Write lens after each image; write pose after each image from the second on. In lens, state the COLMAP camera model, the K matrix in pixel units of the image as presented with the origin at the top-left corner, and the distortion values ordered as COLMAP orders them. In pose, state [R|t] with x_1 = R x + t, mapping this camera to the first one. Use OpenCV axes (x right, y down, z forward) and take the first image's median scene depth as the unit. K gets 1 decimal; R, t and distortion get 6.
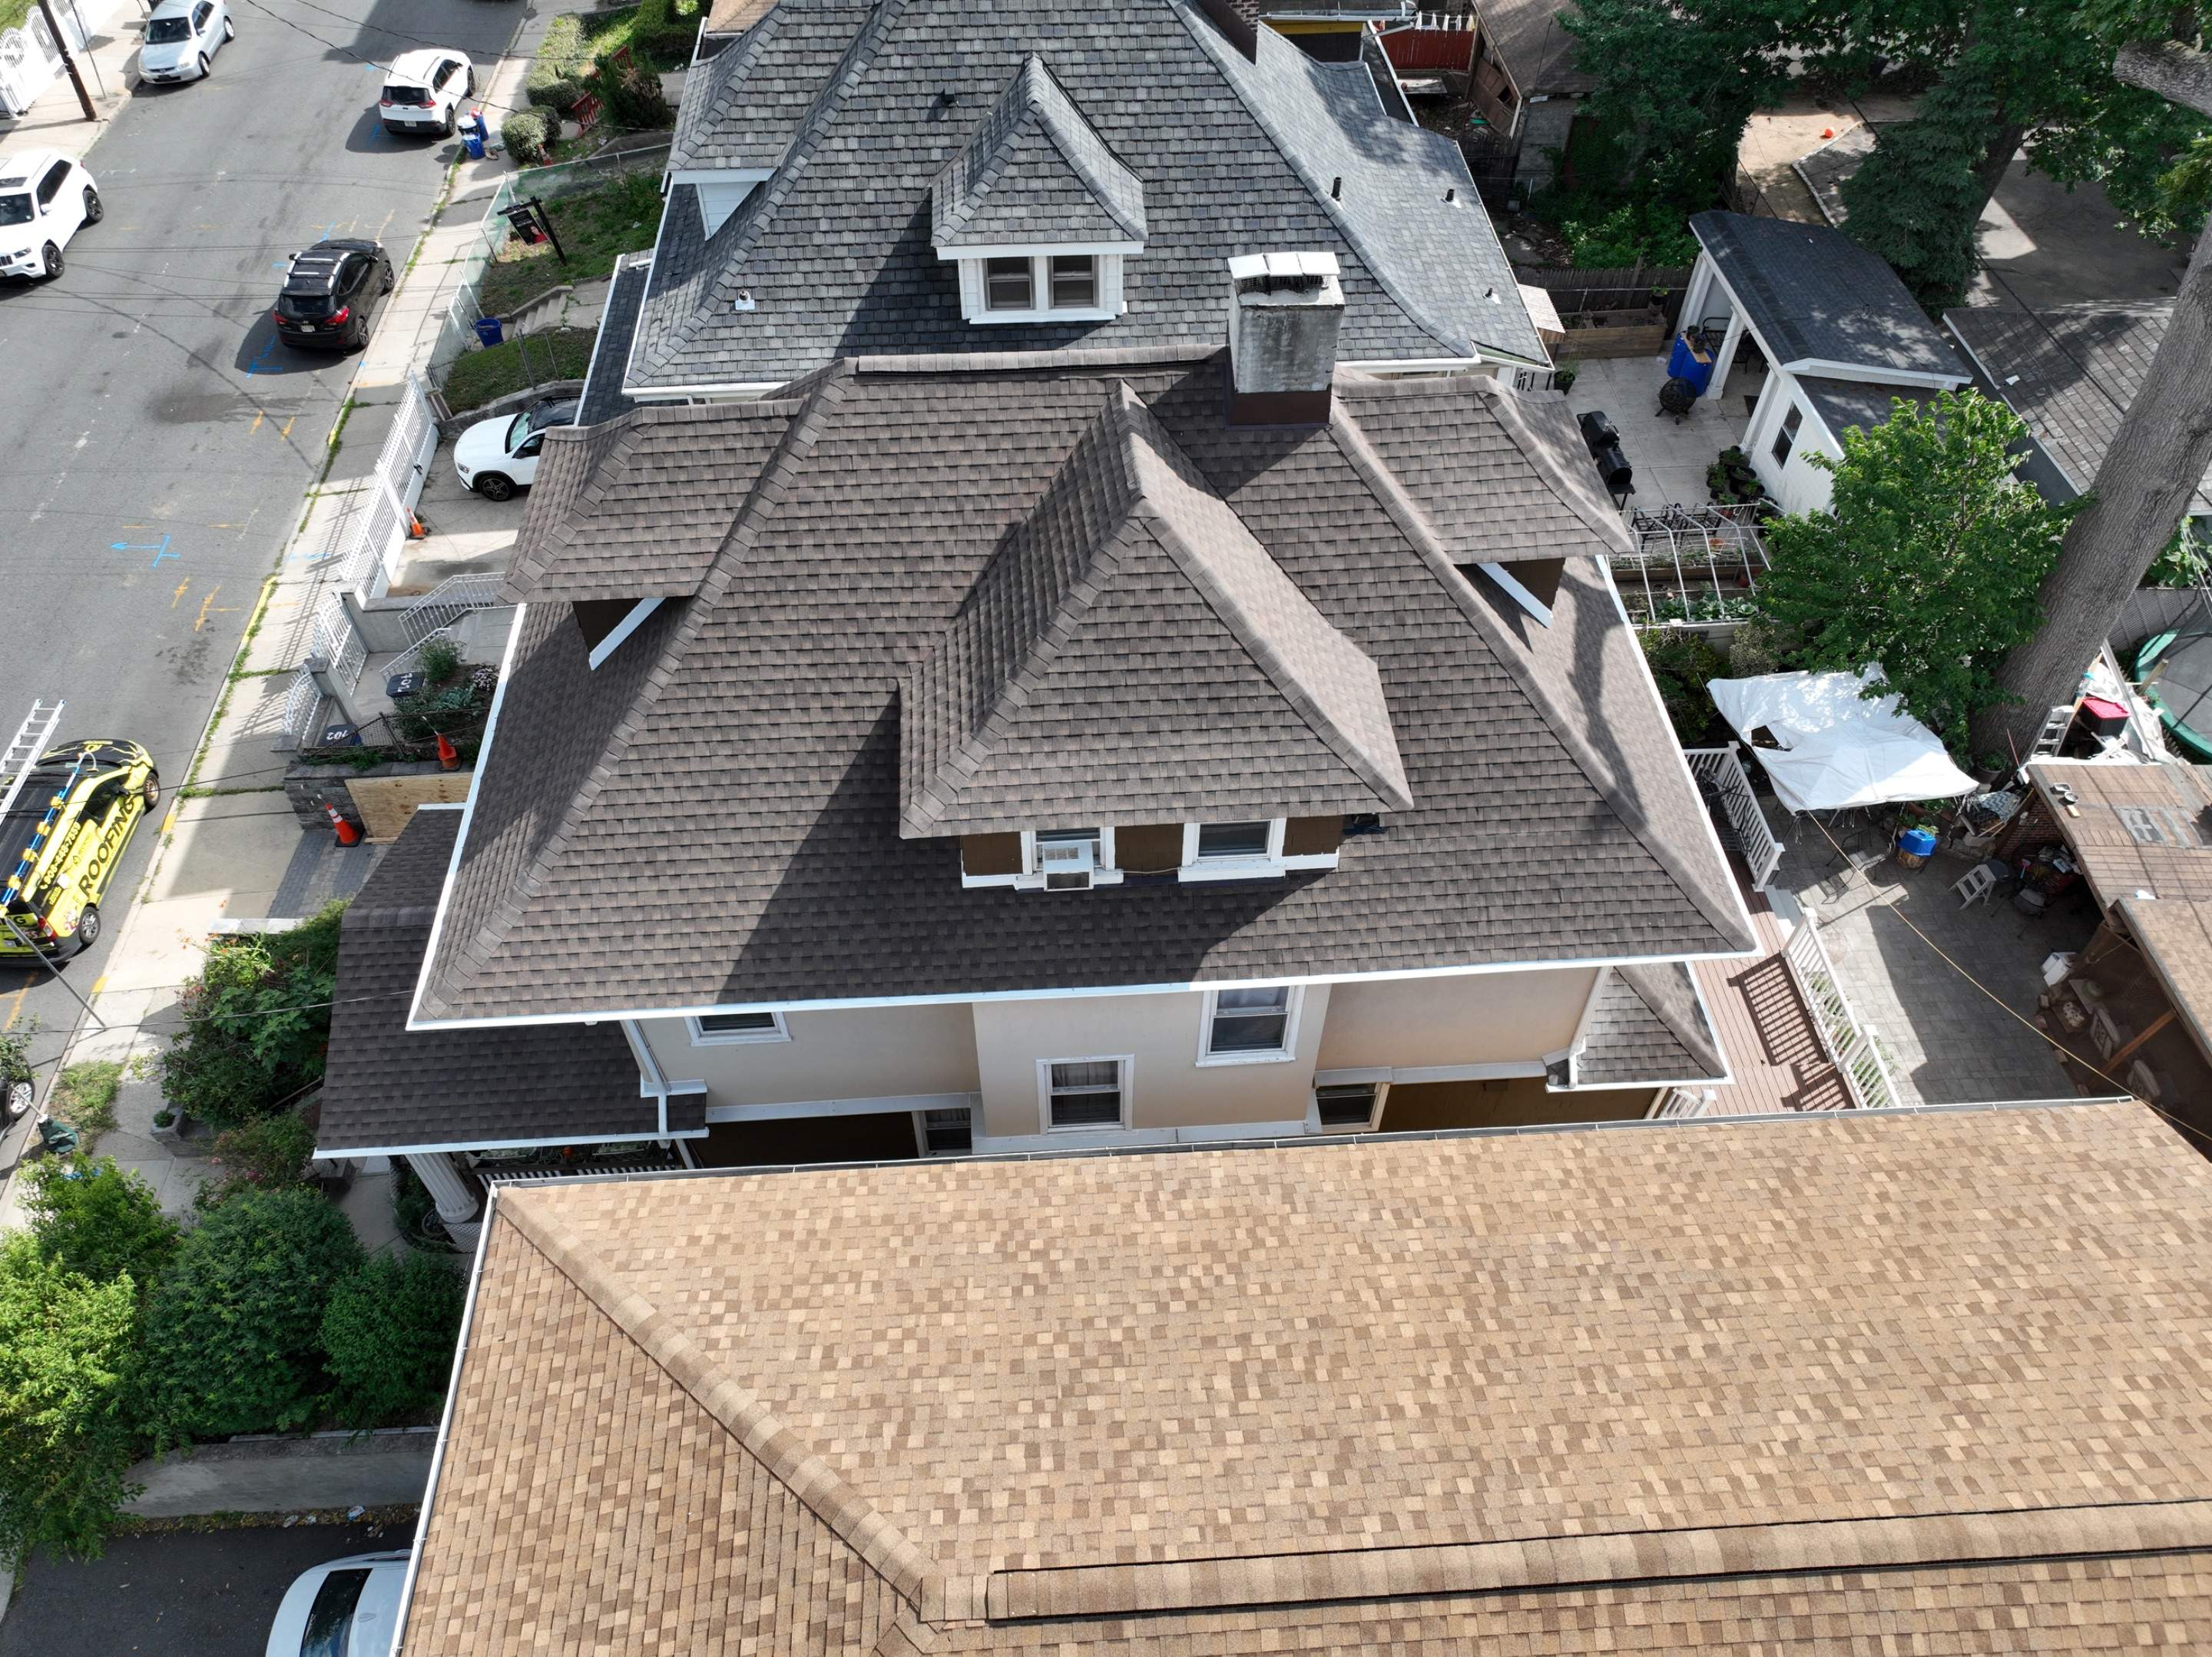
lens RADIAL K [[1559.2, 0, 1096.3], [0, 1559.2, 829.7], [0, 0, 1]] dist [-0.012898, 0.030066]
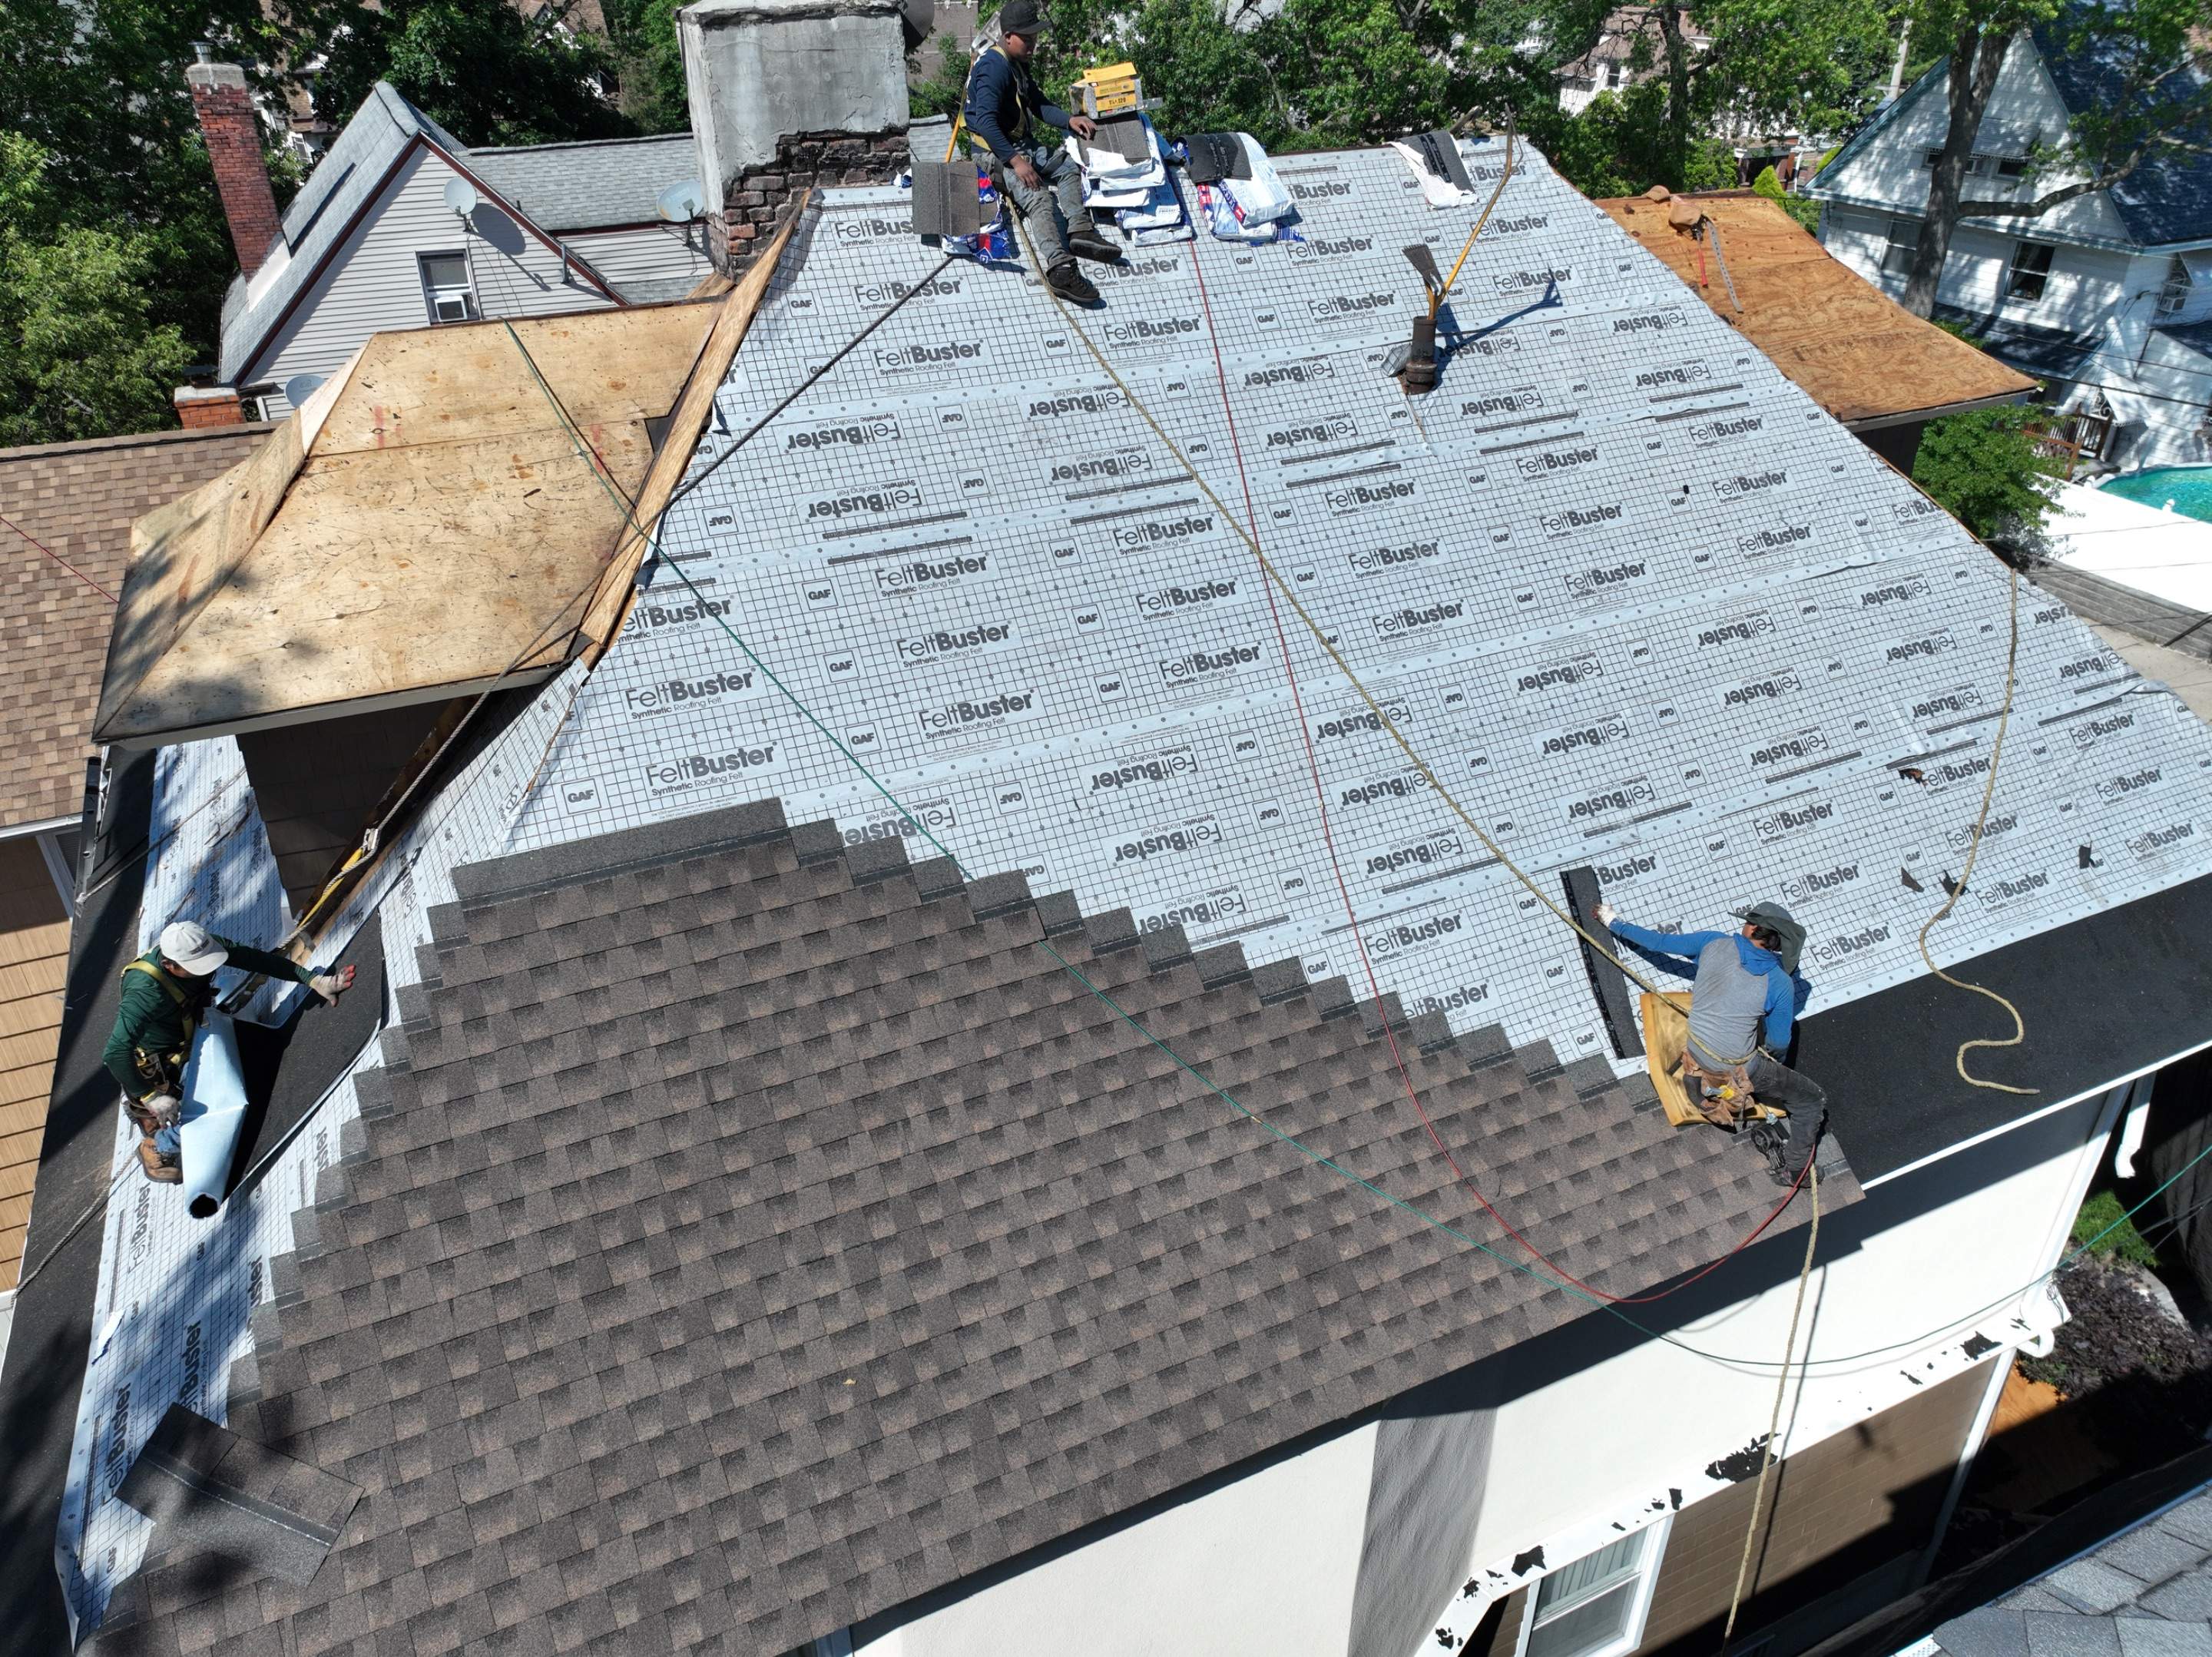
lens RADIAL K [[1559.2, 0, 1101.8], [0, 1559.2, 833.1], [0, 0, 1]] dist [-0.012898, 0.030066]
pose [[-0.930101, 0.197073, -0.309959, 0.154467], [-0.271152, 0.200844, 0.941349, -0.519425], [0.247768, 0.959596, -0.133369, 0.873773]]
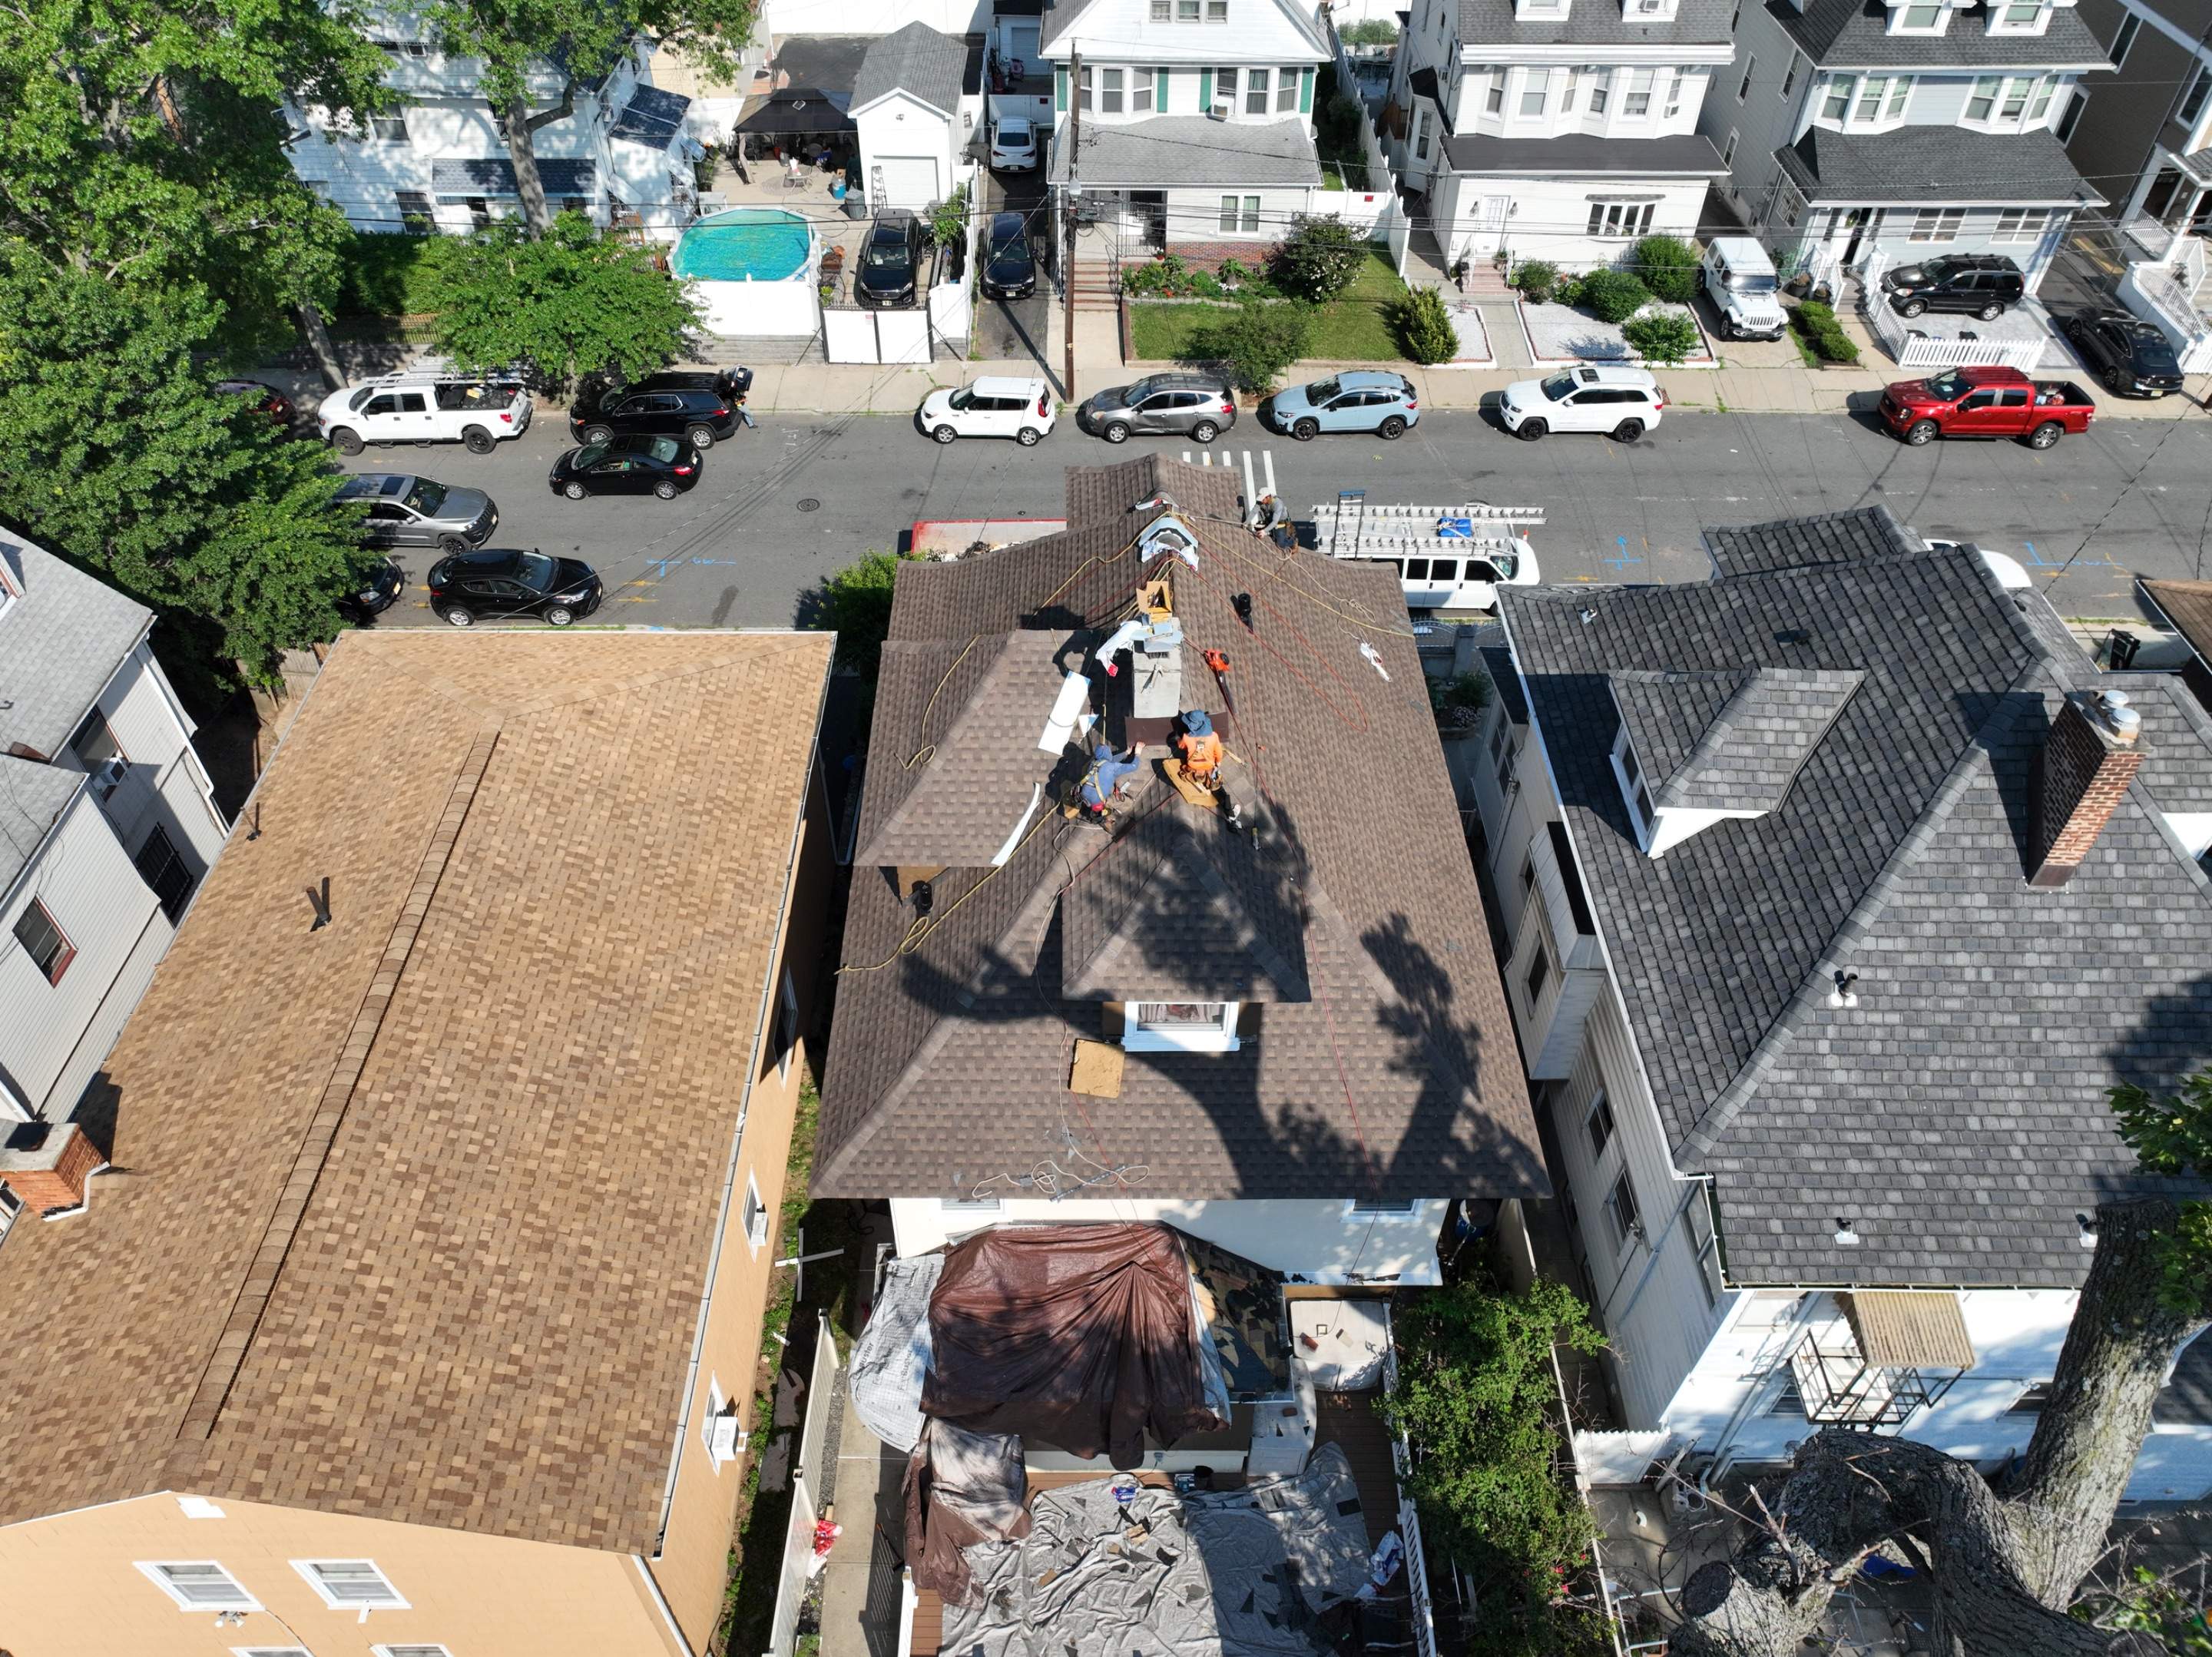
lens RADIAL K [[1559.2, 0, 1098.5], [0, 1559.2, 825.9], [0, 0, 1]] dist [-0.012898, 0.030066]
pose [[-0.055223, 0.707136, -0.704918, 0.737588], [-0.763476, 0.425077, 0.486224, -0.562847], [0.643471, 0.565039, 0.516408, 0.246786]]
